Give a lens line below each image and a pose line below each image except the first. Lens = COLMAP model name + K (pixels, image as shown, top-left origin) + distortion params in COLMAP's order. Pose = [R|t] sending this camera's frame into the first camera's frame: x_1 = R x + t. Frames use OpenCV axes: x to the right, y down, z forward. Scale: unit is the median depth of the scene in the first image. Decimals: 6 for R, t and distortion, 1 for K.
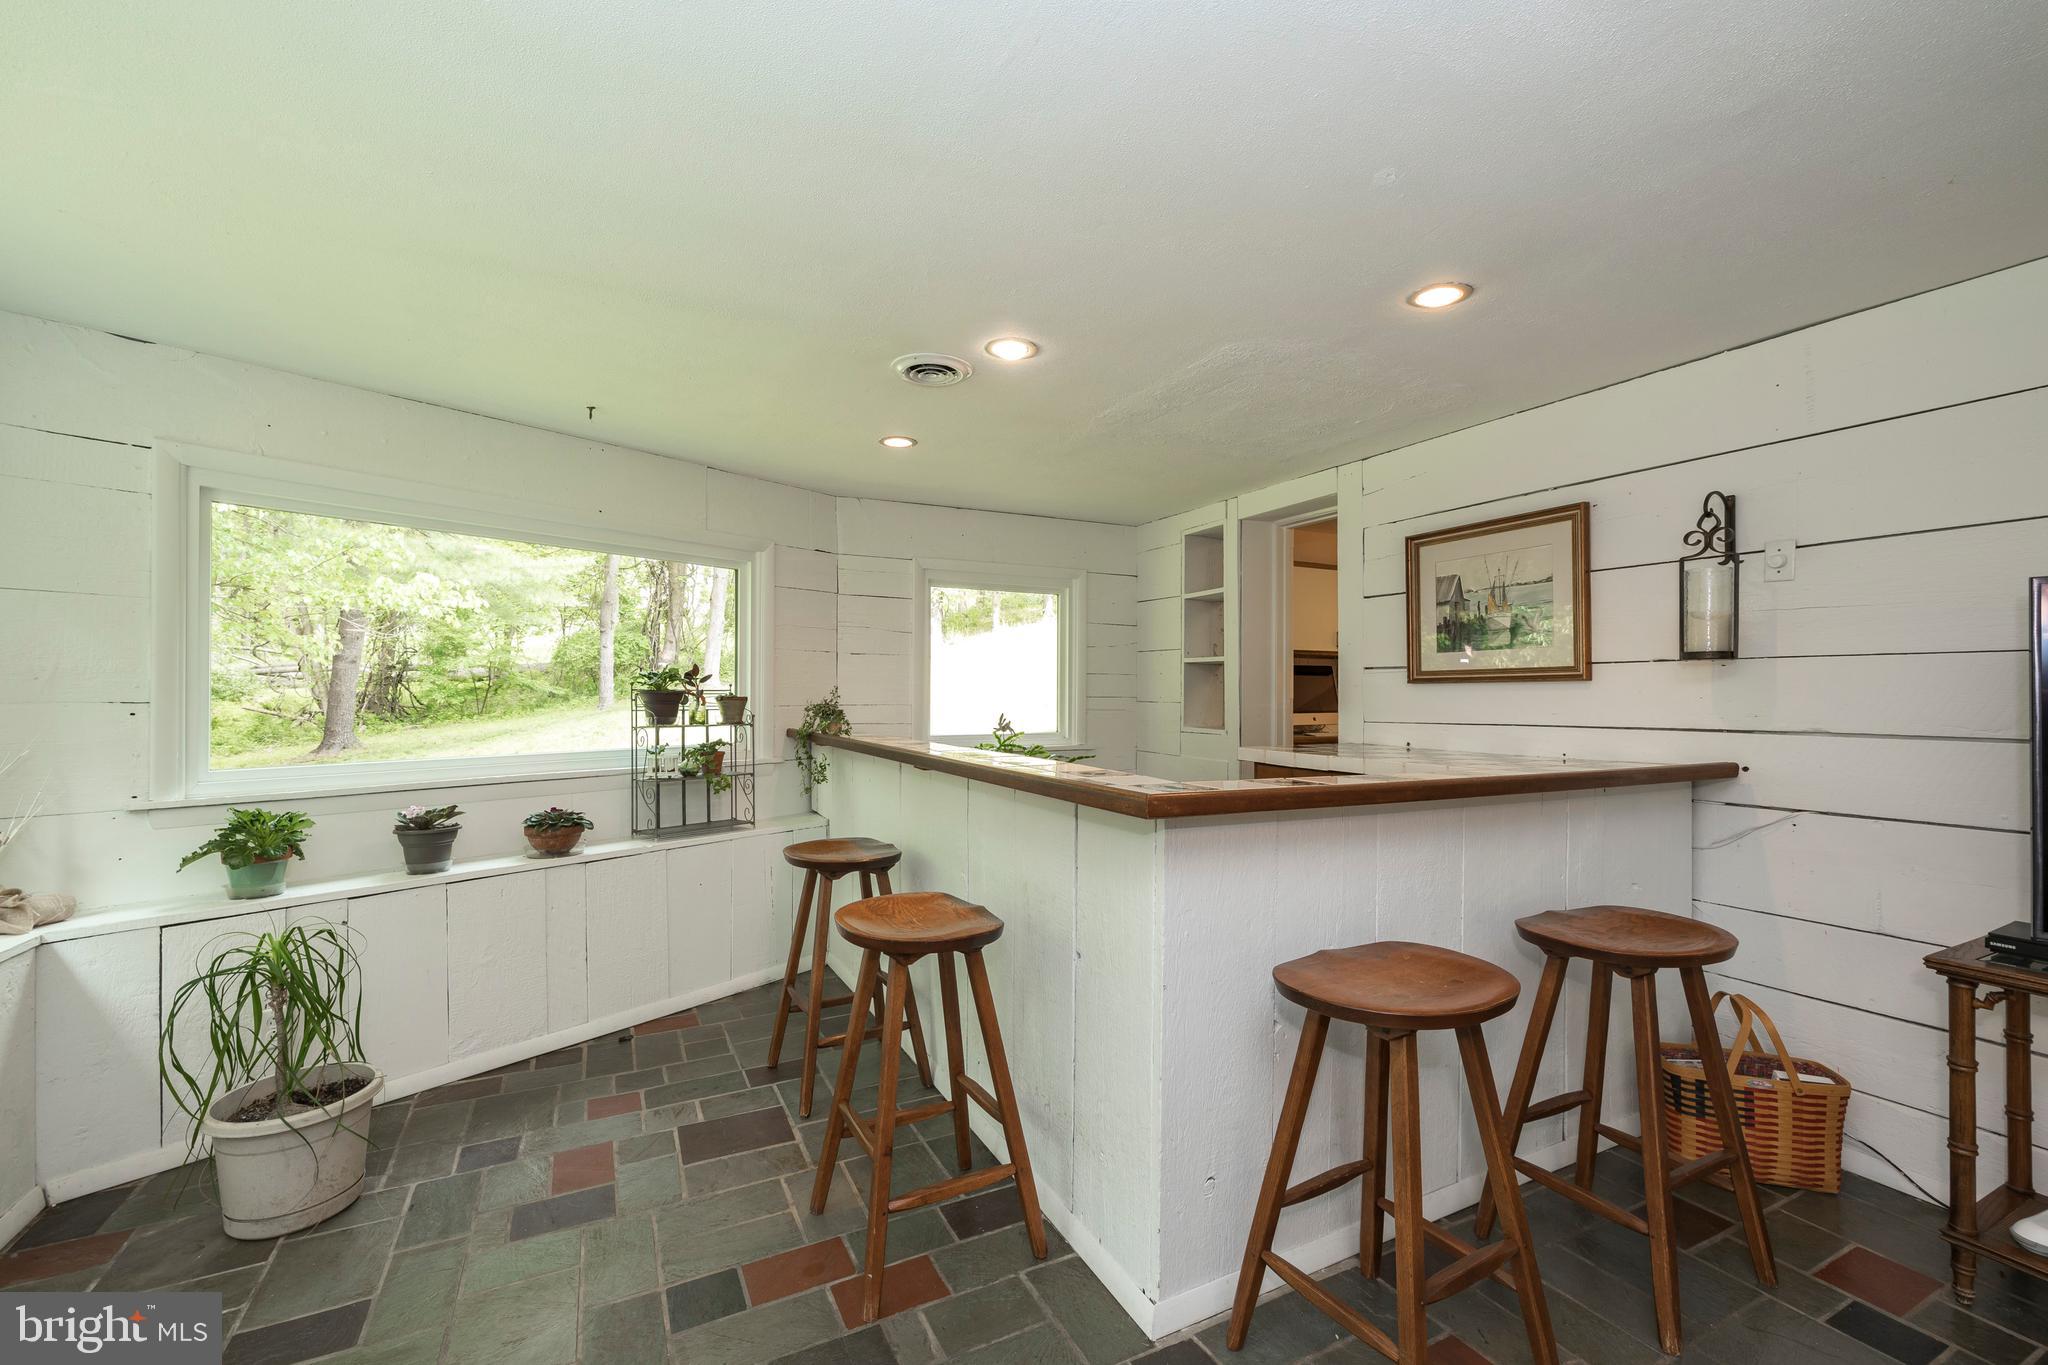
lens RADIAL K [[856.3, 0, 1029.7], [0, 856.3, 689.3], [0, 0, 1]] dist [0.000895, -0.000416]
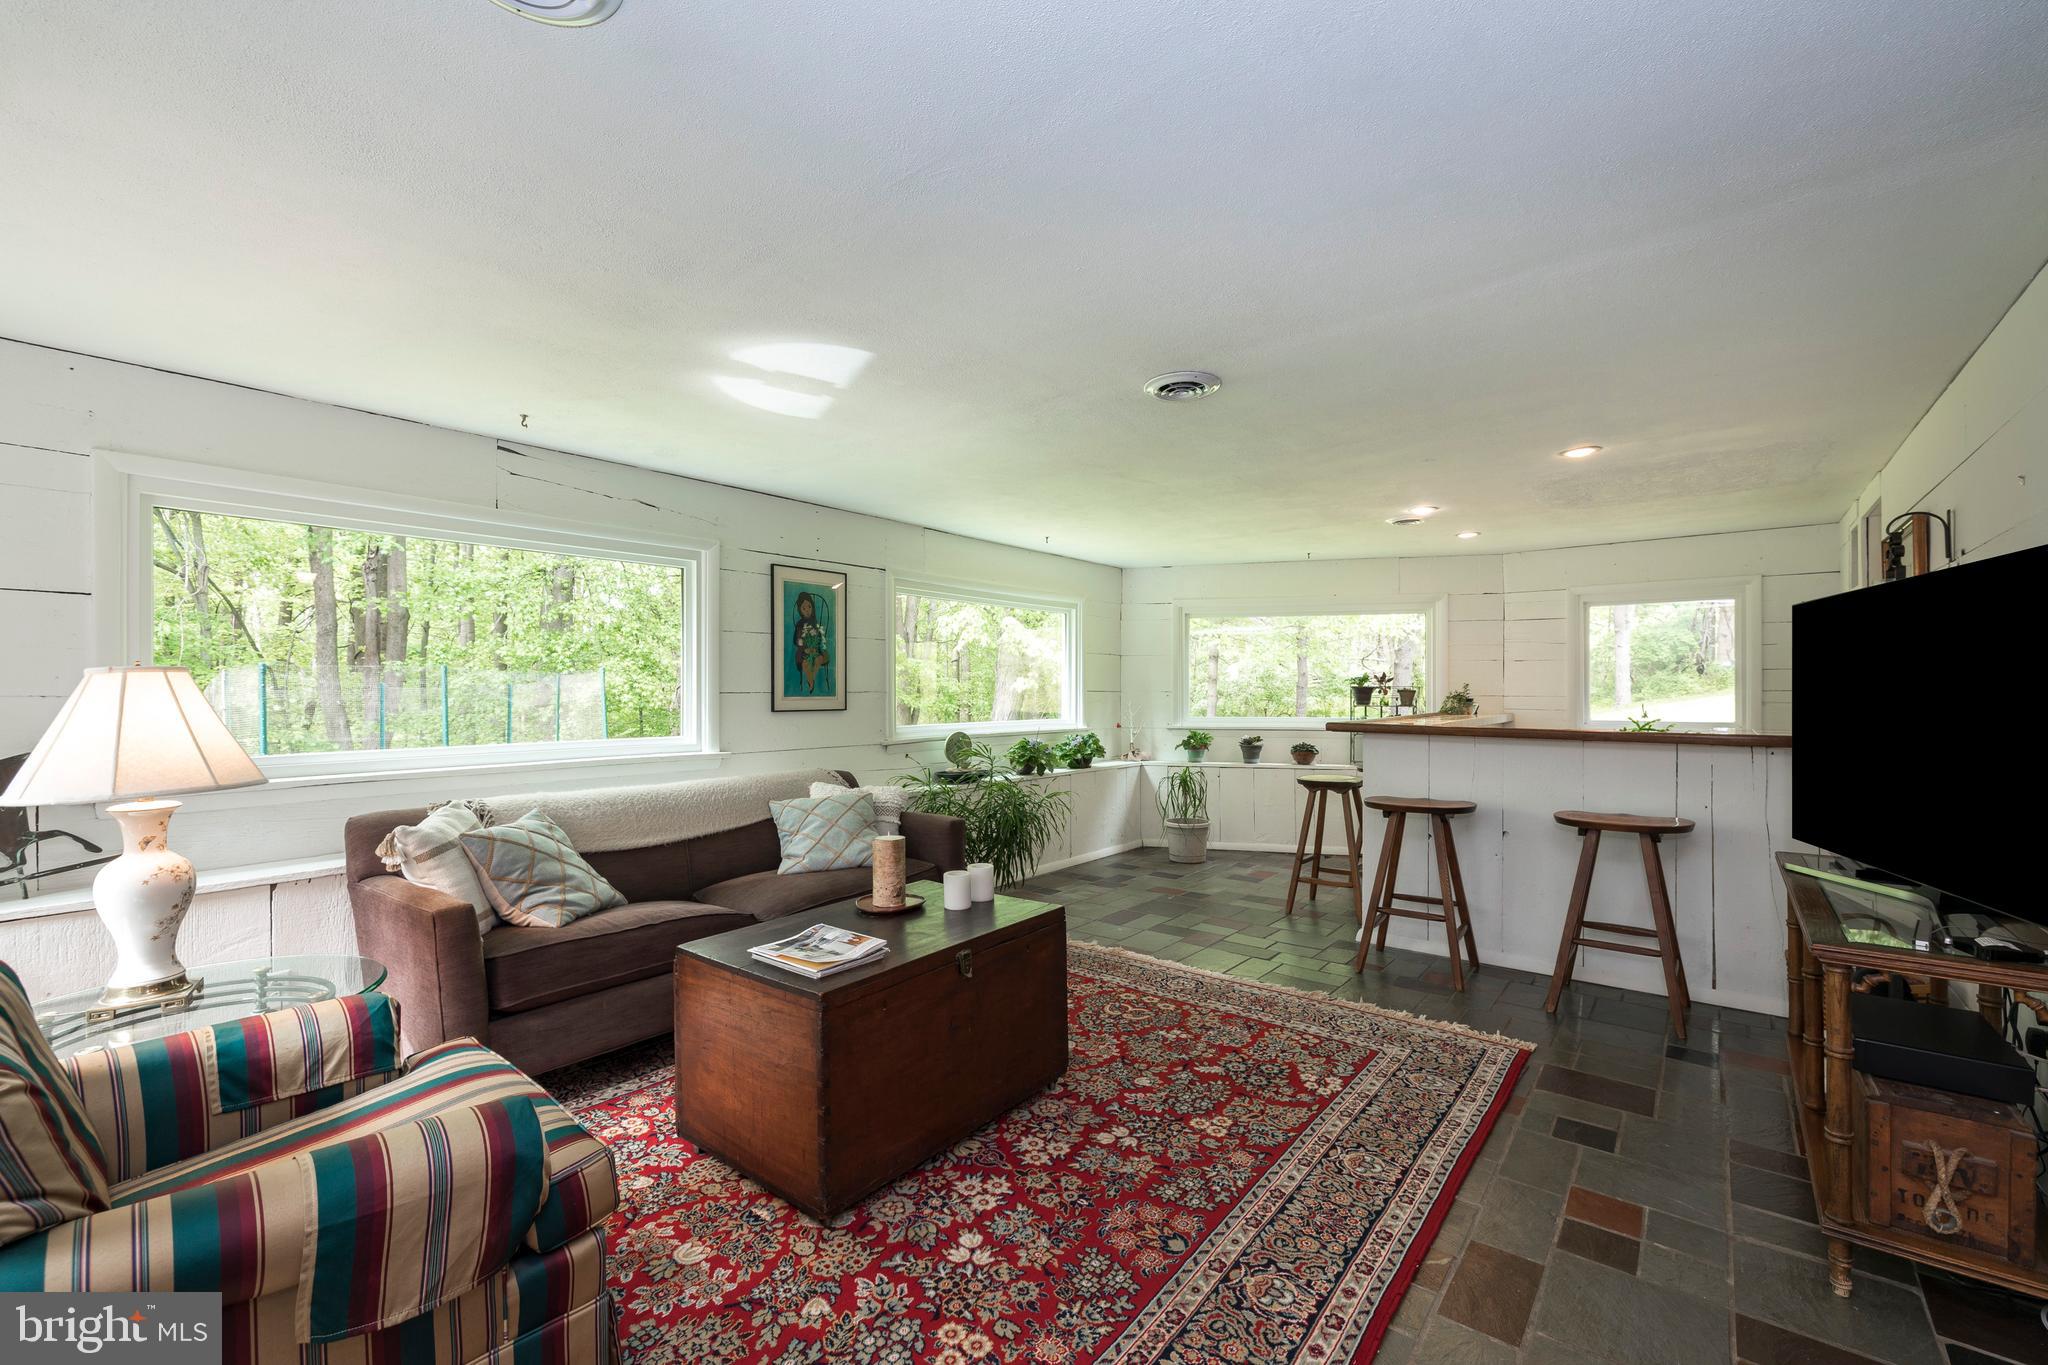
lens RADIAL K [[856.3, 0, 1022.3], [0, 856.3, 689.2], [0, 0, 1]] dist [0.000895, -0.000416]
pose [[0.413235, -0.005084, -0.910610, 1.208324], [0.004871, 0.999982, -0.003373, 0.011818], [0.910611, -0.003041, 0.413253, -0.566053]]
